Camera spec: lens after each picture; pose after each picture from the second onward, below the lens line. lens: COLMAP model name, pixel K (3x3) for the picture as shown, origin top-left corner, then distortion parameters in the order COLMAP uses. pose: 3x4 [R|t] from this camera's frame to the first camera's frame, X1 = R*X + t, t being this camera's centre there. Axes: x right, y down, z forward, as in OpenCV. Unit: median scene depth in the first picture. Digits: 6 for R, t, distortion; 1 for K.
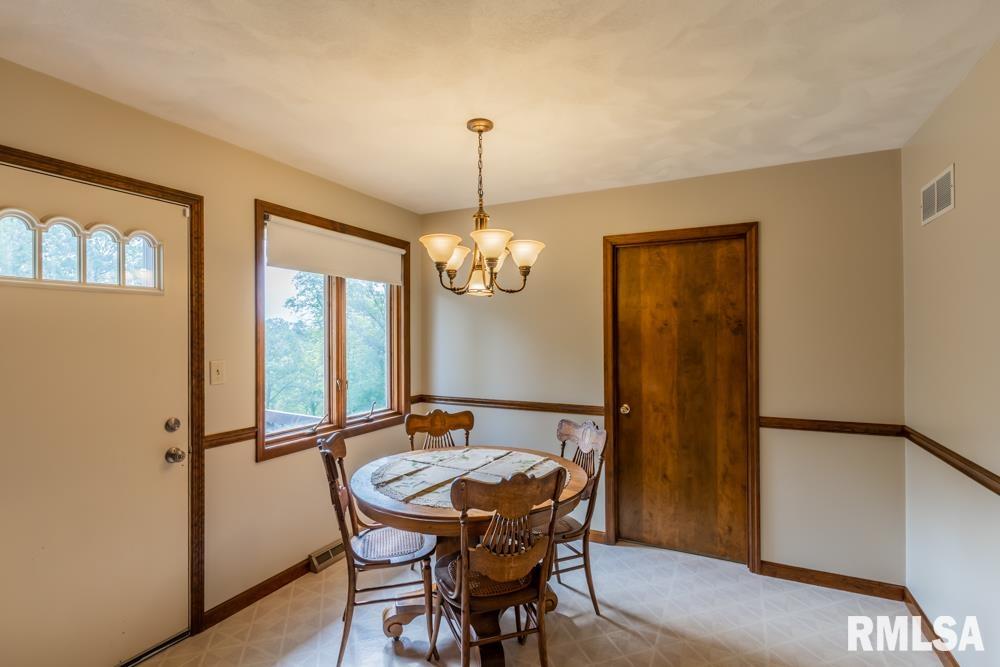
lens RADIAL K [[478.6, 0, 503.6], [0, 478.6, 335.4], [0, 0, 1]] dist [-0.004951, -0.000509]
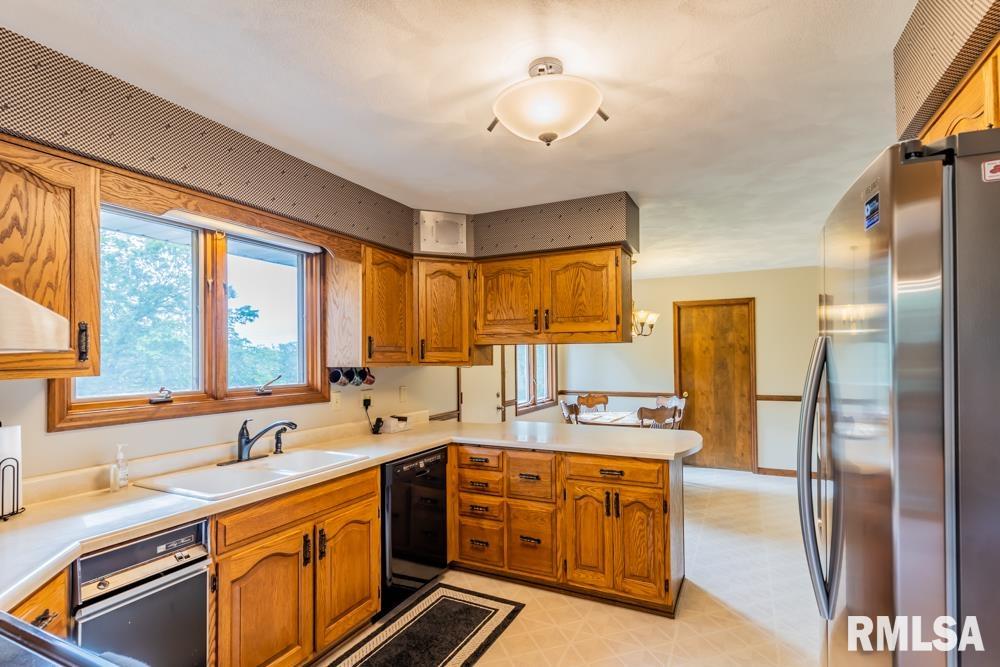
lens RADIAL K [[478.6, 0, 513.2], [0, 478.6, 352.3], [0, 0, 1]] dist [-0.004951, -0.000509]
pose [[0.999980, -0.005743, 0.002574, -0.452709], [0.005772, 0.999918, -0.011442, 0.008379], [-0.002508, 0.011456, 0.999931, -0.929040]]
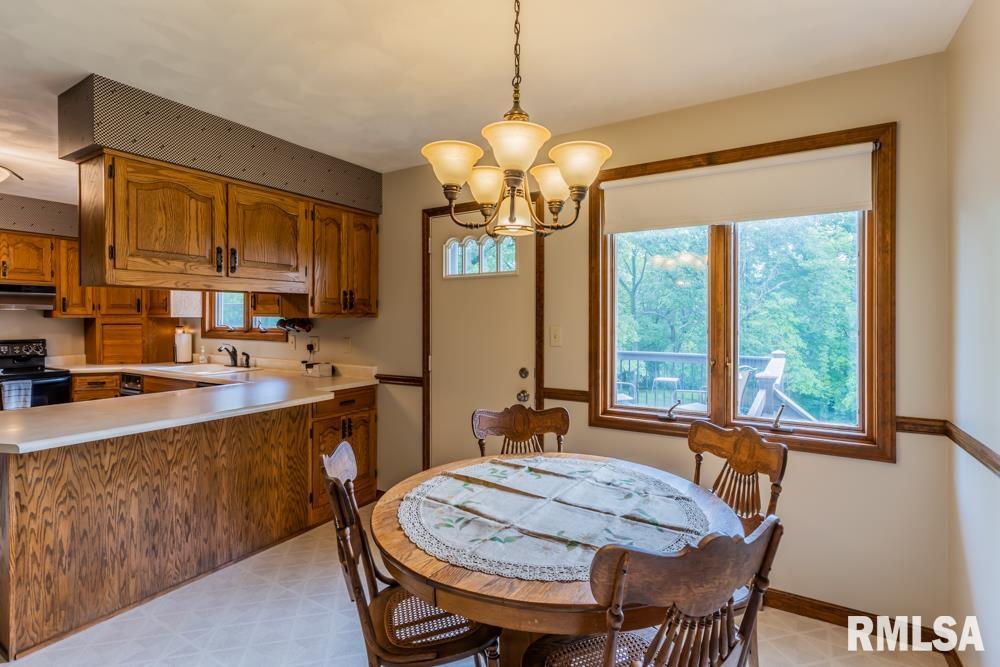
lens RADIAL K [[478.6, 0, 505.1], [0, 478.6, 327.3], [0, 0, 1]] dist [-0.004951, -0.000509]
pose [[-0.098126, 0.021606, -0.994939, 0.458945], [0.000174, 0.999765, 0.021694, 0.023361], [0.995174, 0.001956, -0.098107, 0.777980]]
